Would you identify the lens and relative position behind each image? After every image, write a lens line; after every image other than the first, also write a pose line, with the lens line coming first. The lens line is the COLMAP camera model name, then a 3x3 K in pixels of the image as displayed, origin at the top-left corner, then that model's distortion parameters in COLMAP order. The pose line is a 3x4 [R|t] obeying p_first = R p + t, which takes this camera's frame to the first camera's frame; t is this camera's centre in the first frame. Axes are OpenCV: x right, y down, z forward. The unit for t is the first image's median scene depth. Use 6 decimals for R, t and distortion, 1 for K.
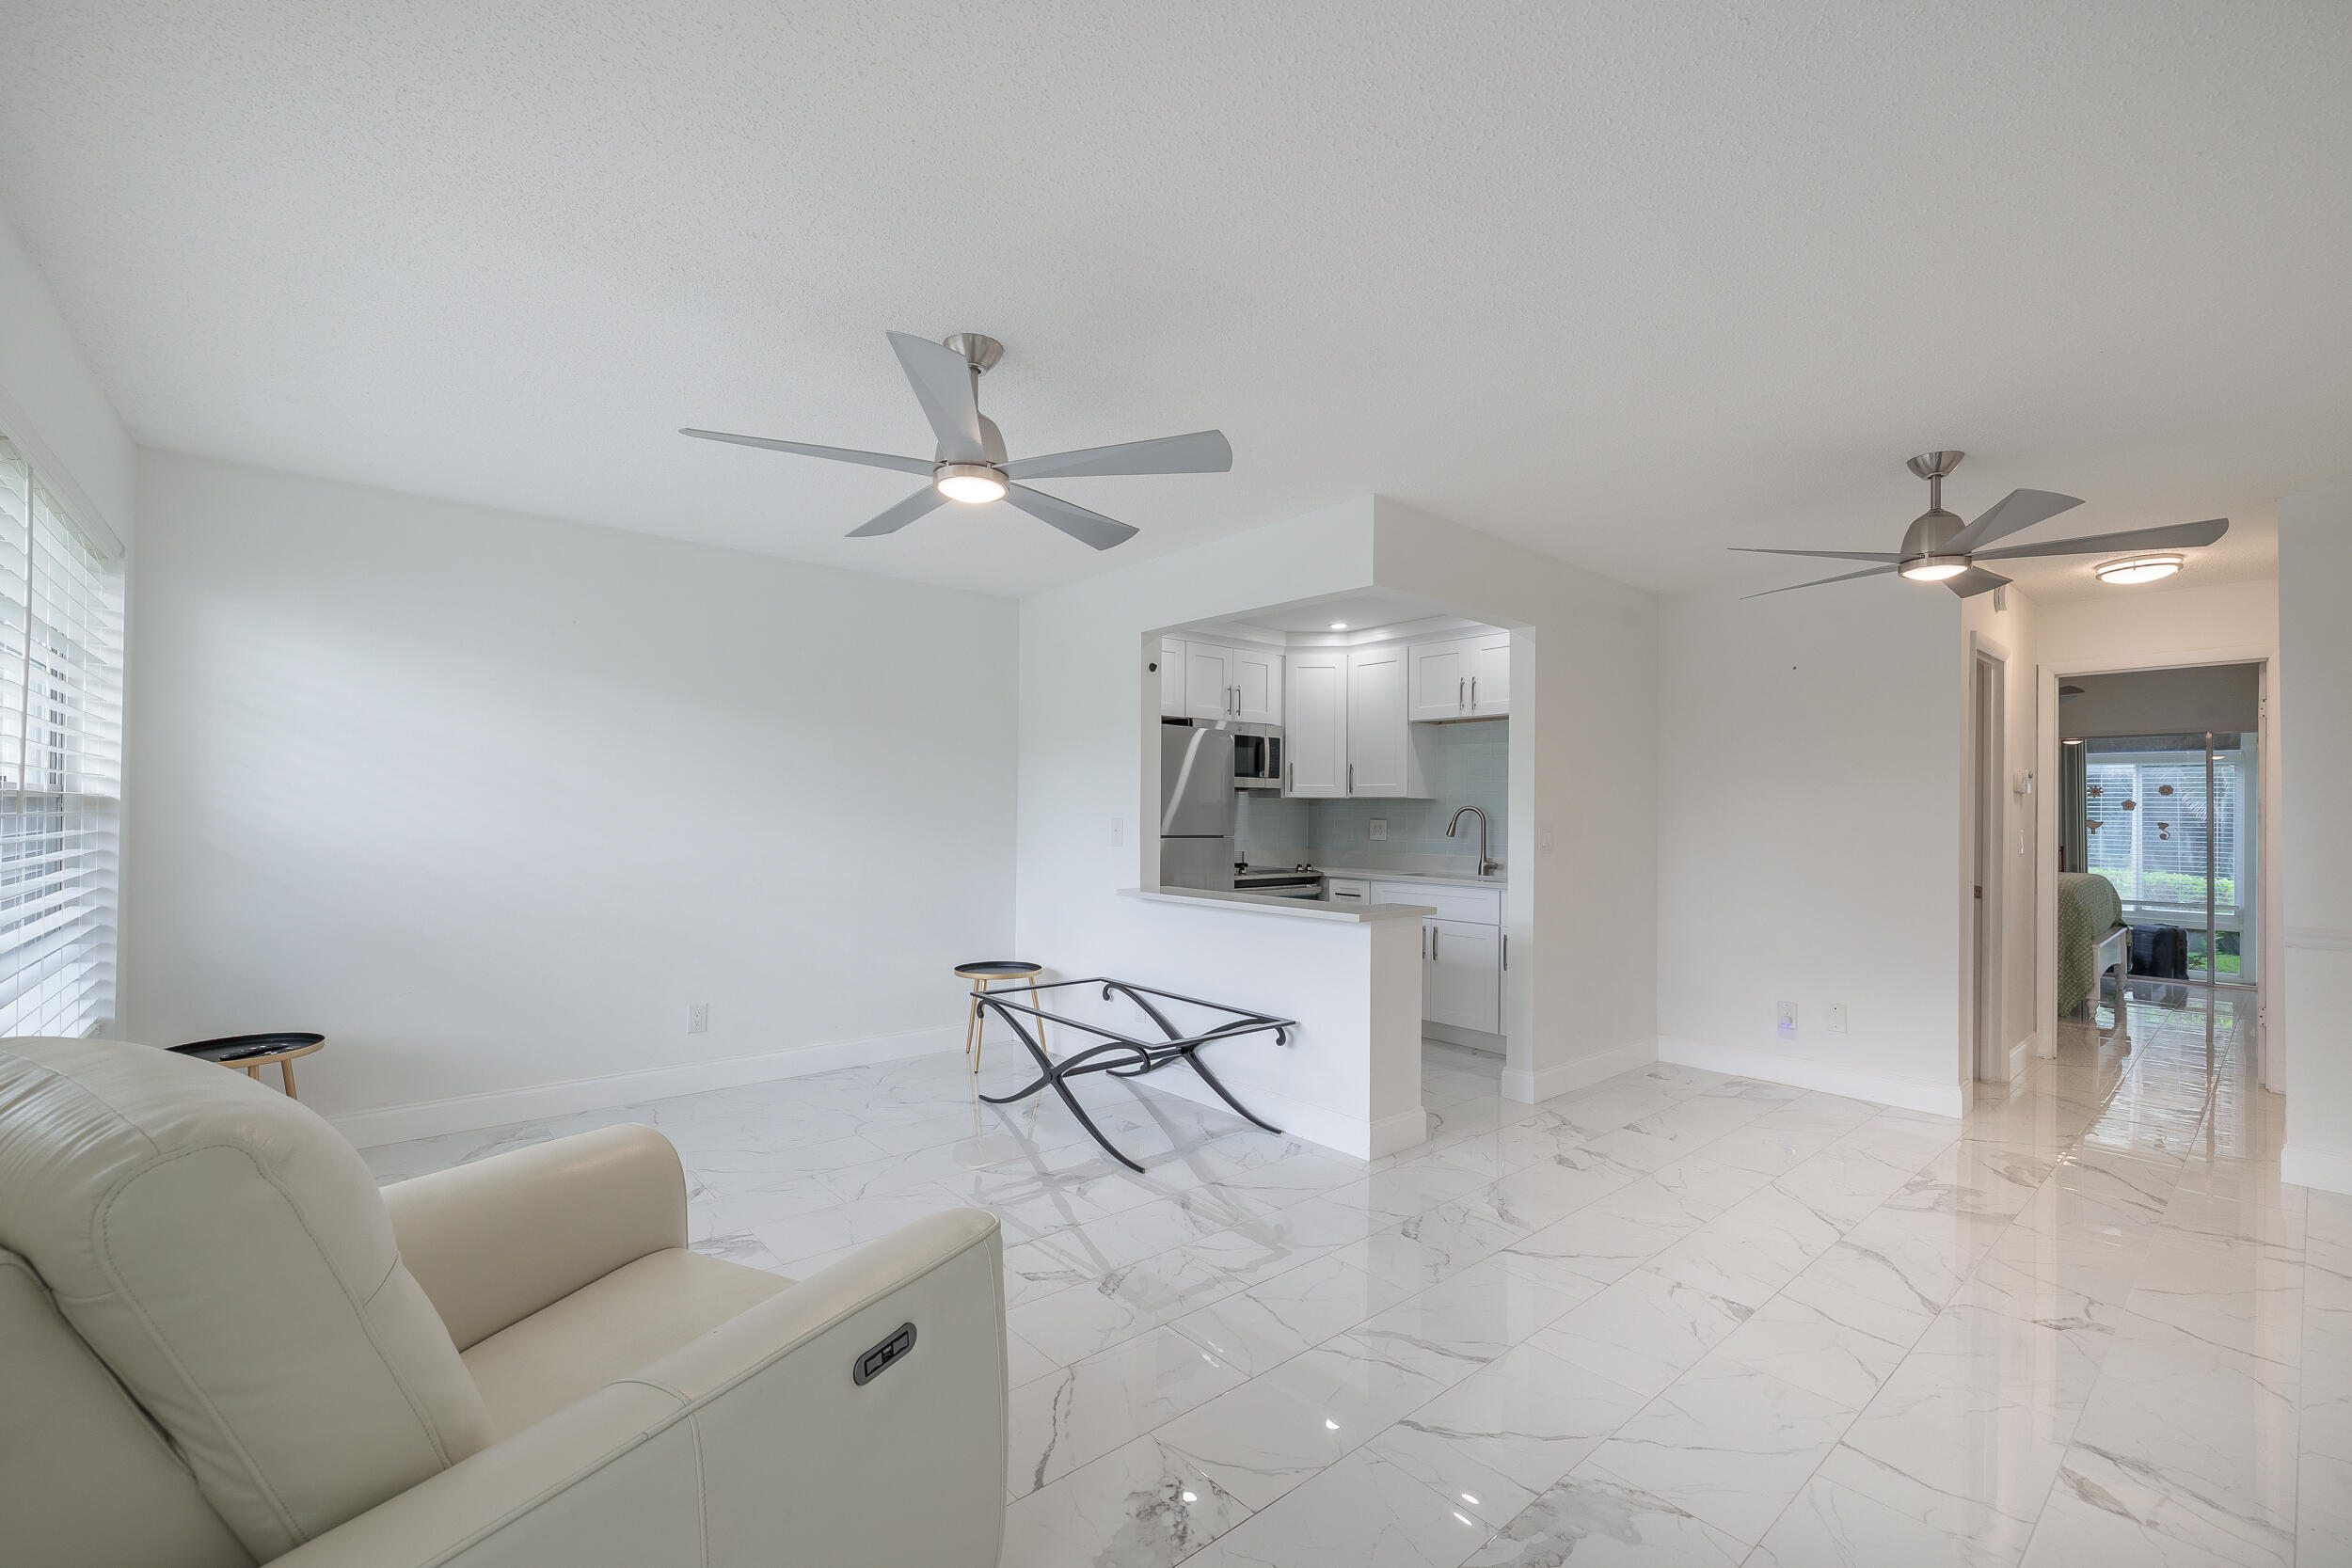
lens RADIAL K [[1002.6, 0, 1168.1], [0, 1002.6, 793.0], [0, 0, 1]] dist [0.001947, 0.000031]
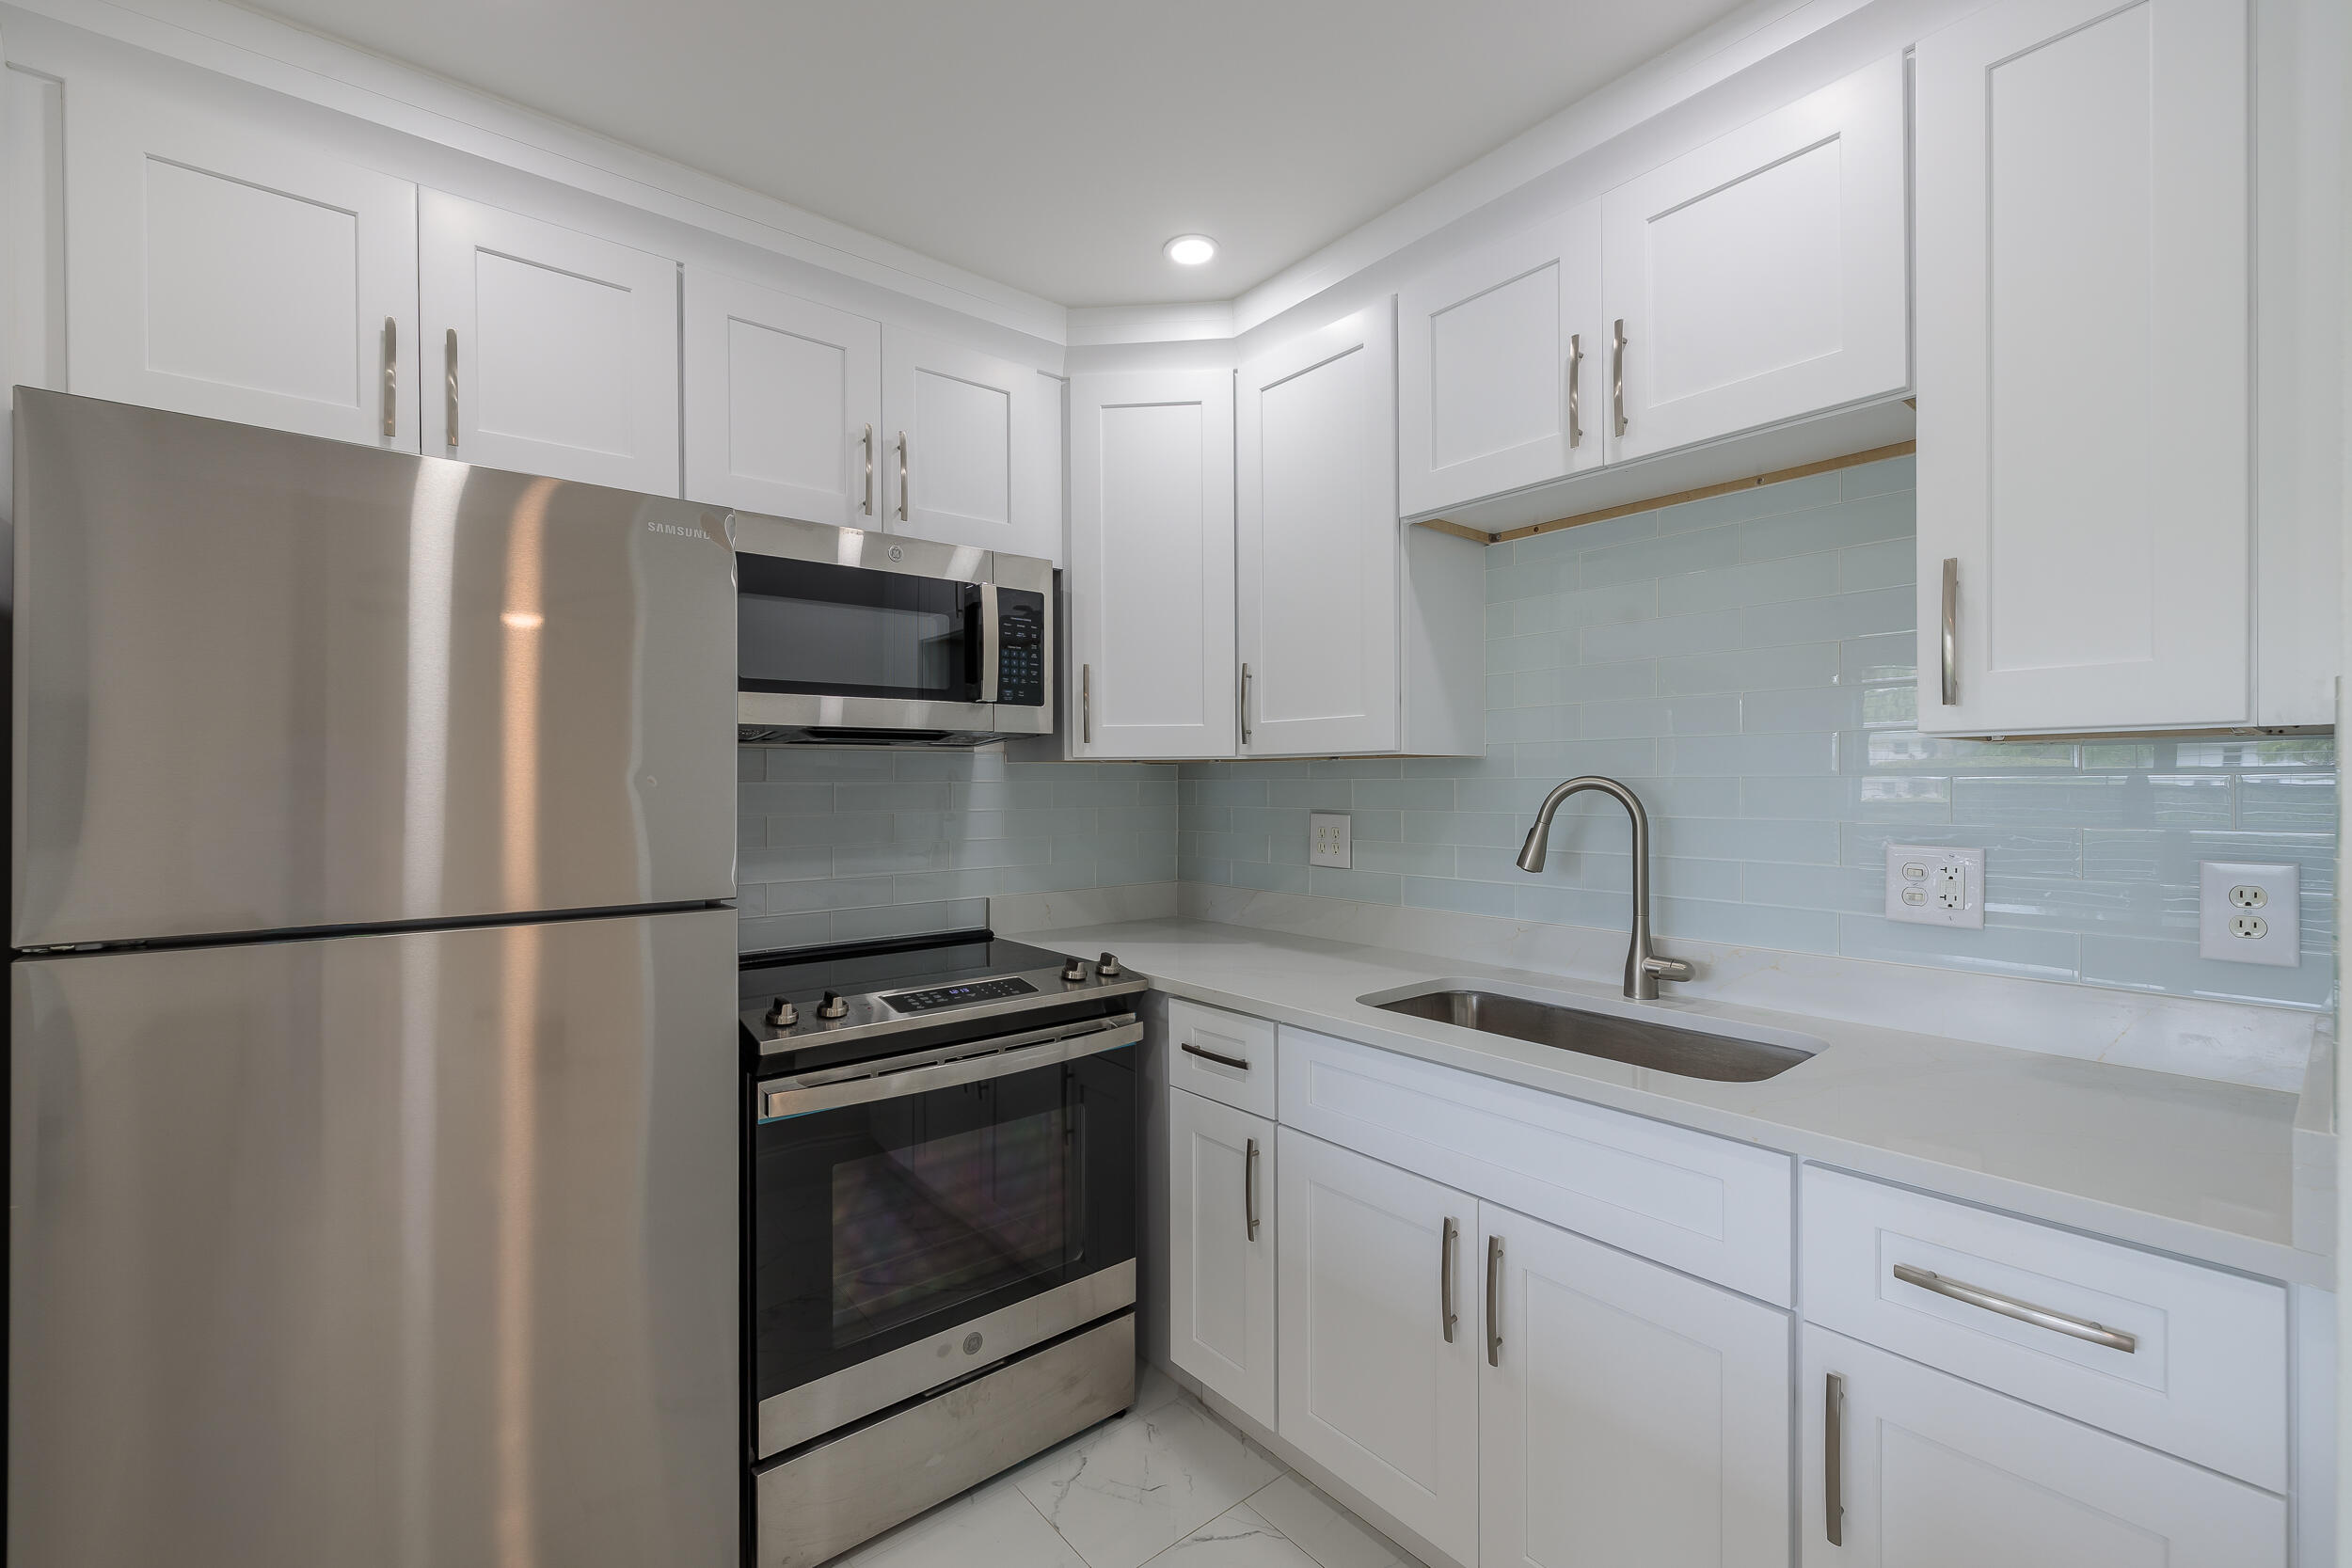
lens RADIAL K [[1002.6, 0, 1183.9], [0, 1002.6, 784.2], [0, 0, 1]] dist [0.001947, 0.000031]
pose [[0.999870, -0.013941, -0.008098, 0.168273], [0.014100, 0.999702, 0.019938, 0.007067], [0.007818, -0.020049, 0.999768, 0.658899]]
